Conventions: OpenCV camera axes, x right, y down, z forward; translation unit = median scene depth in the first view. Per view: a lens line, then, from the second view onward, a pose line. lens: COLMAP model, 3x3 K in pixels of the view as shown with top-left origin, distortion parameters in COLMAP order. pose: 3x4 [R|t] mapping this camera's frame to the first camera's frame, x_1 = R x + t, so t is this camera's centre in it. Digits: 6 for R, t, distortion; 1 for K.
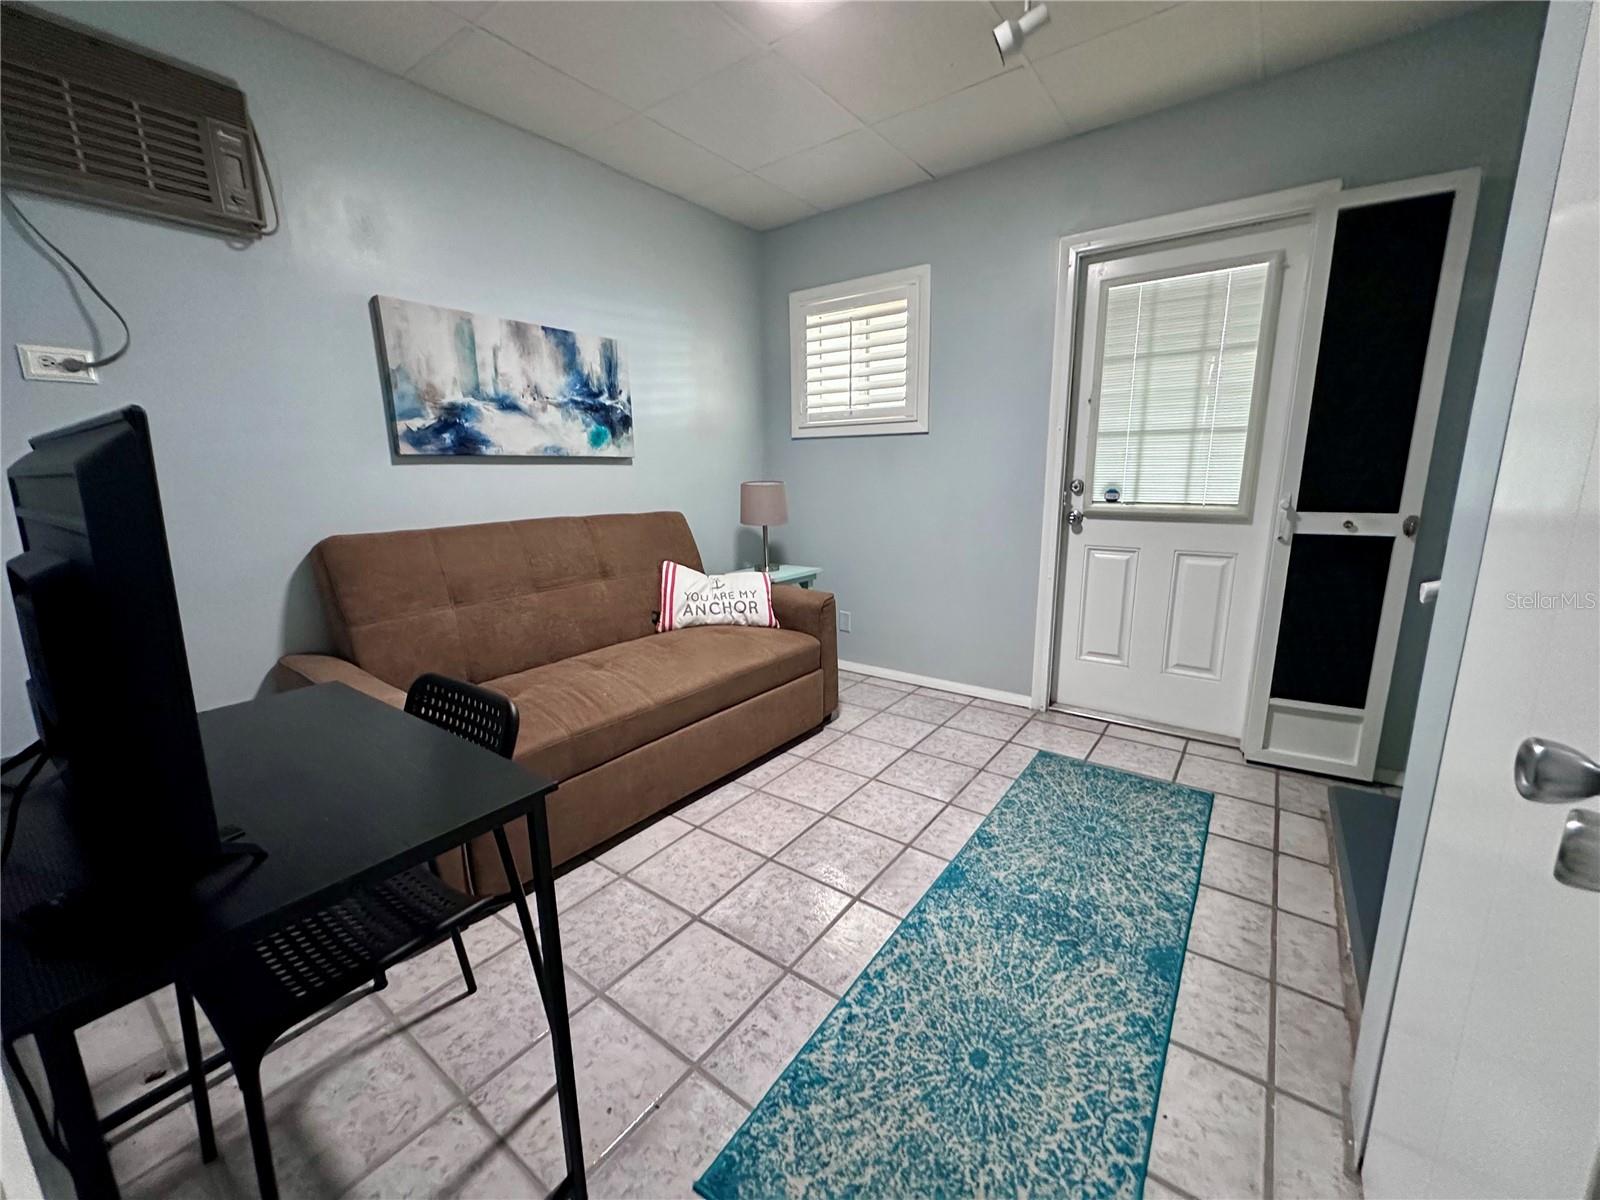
lens RADIAL K [[643.7, 0, 800.9], [0, 643.7, 598.0], [0, 0, 1]] dist [-0.001913, 0.000065]
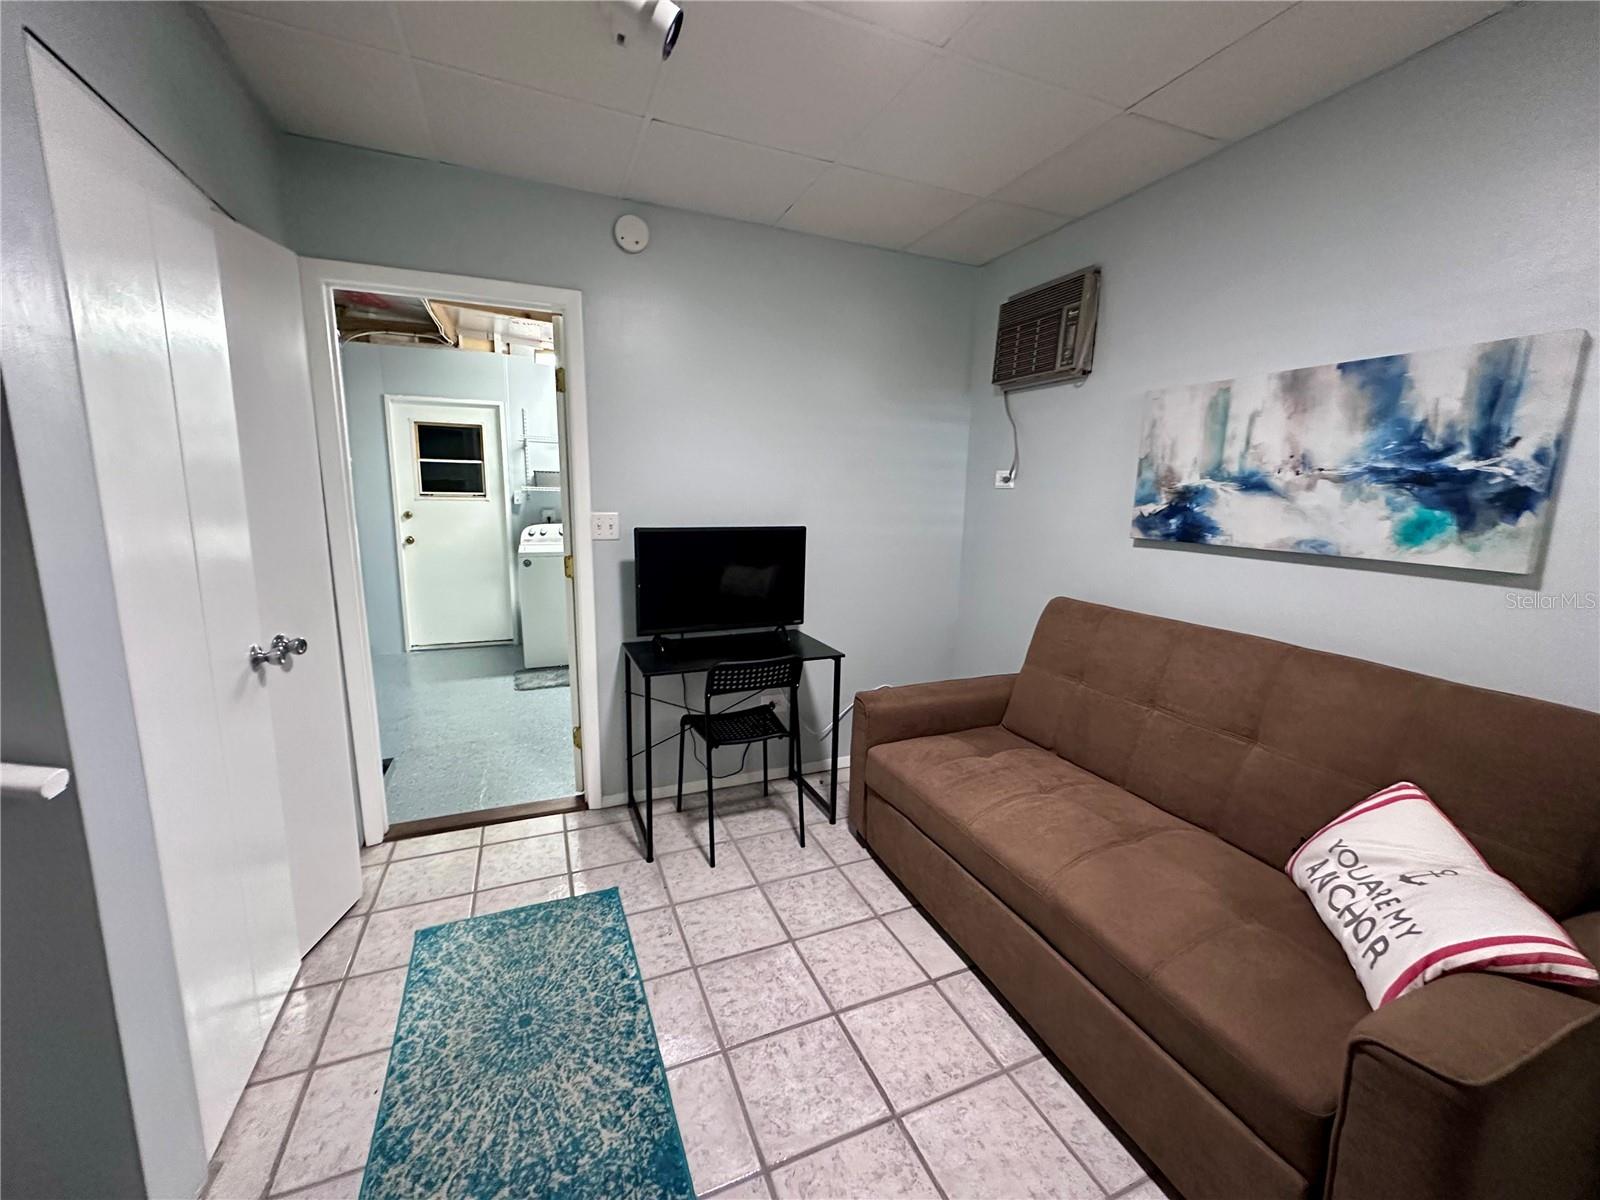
lens RADIAL K [[643.7, 0, 801.5], [0, 643.7, 596.0], [0, 0, 1]] dist [-0.001913, 0.000065]
pose [[-0.514549, 0.147062, -0.844756, 0.534810], [-0.177831, 0.945460, 0.272912, -0.308726], [0.838818, 0.290650, -0.460333, 1.008987]]
